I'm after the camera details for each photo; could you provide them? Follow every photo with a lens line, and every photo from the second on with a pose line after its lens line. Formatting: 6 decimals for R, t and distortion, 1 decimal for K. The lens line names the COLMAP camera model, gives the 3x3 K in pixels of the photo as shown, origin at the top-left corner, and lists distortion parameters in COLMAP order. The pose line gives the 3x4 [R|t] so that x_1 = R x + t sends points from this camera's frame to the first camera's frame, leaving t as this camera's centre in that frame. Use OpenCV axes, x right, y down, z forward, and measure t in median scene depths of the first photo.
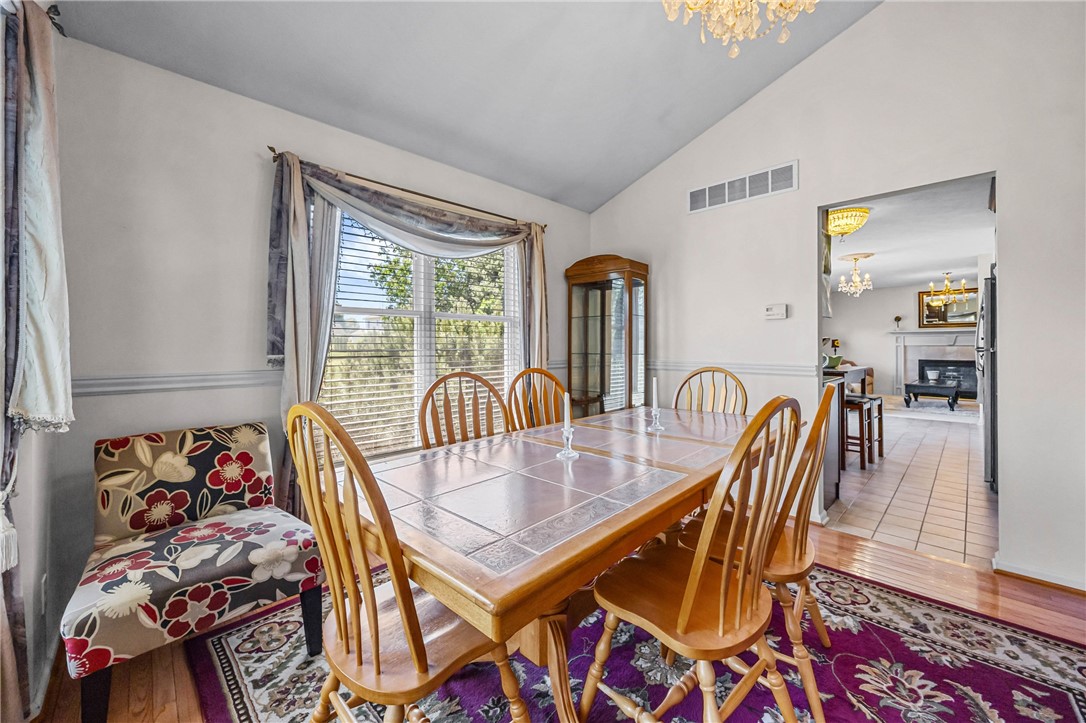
lens RADIAL K [[432.0, 0, 562.4], [0, 432.0, 342.9], [0, 0, 1]] dist [-0.001050, -0.000062]
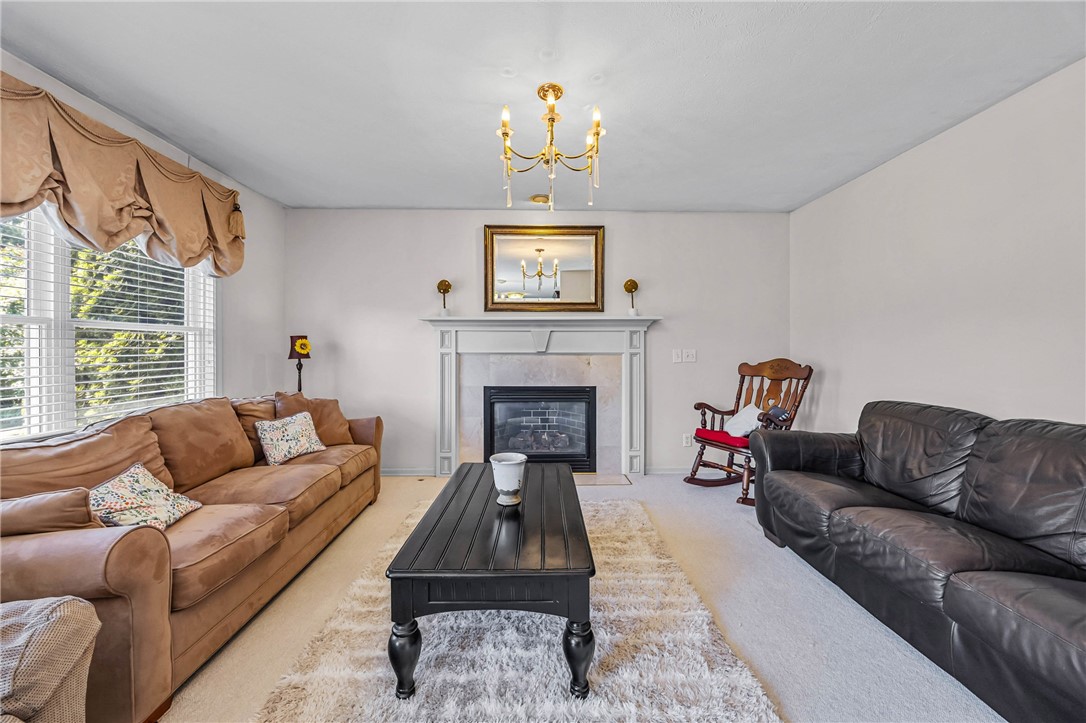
lens RADIAL K [[420.9, 0, 547.2], [0, 420.9, 345.4], [0, 0, 1]] dist [-0.001491, -0.000243]
pose [[0.701451, 0.005578, 0.712696, 0.567133], [-0.007370, 0.999973, -0.000574, -0.001423], [-0.712680, -0.004850, 0.701473, 0.658295]]
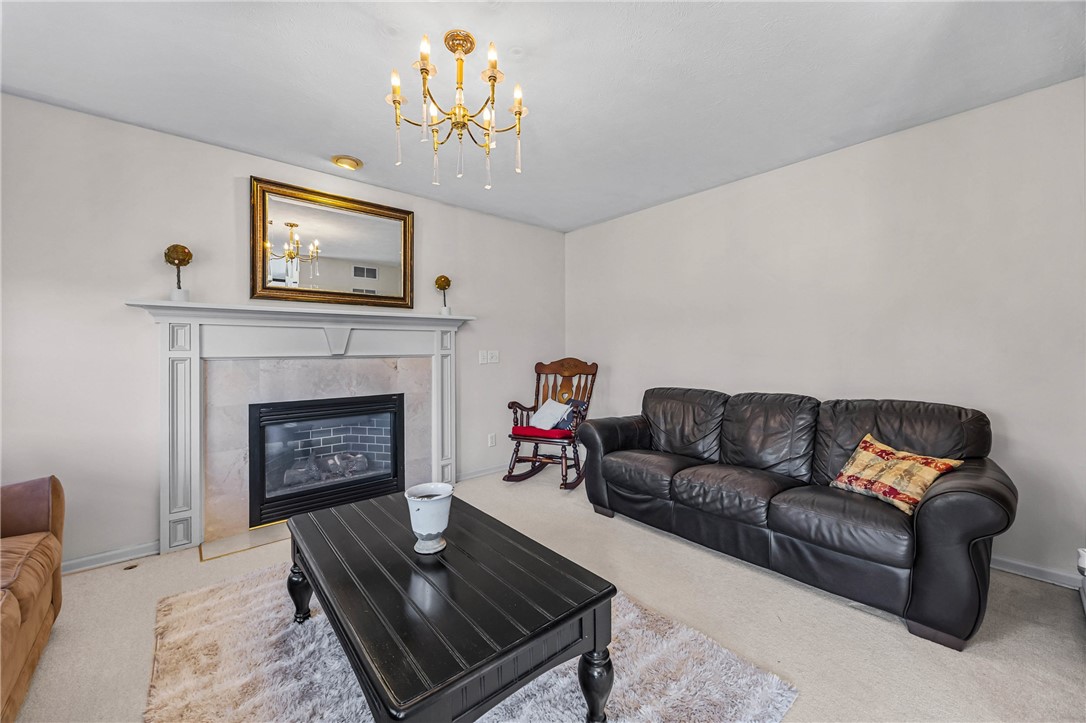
lens RADIAL K [[420.9, 0, 547.2], [0, 420.9, 345.4], [0, 0, 1]] dist [-0.001491, -0.000243]
pose [[0.077408, 0.010408, 0.996945, 0.544463], [-0.003565, 0.999942, -0.010163, 0.000319], [-0.996993, -0.002768, 0.077441, 0.761954]]
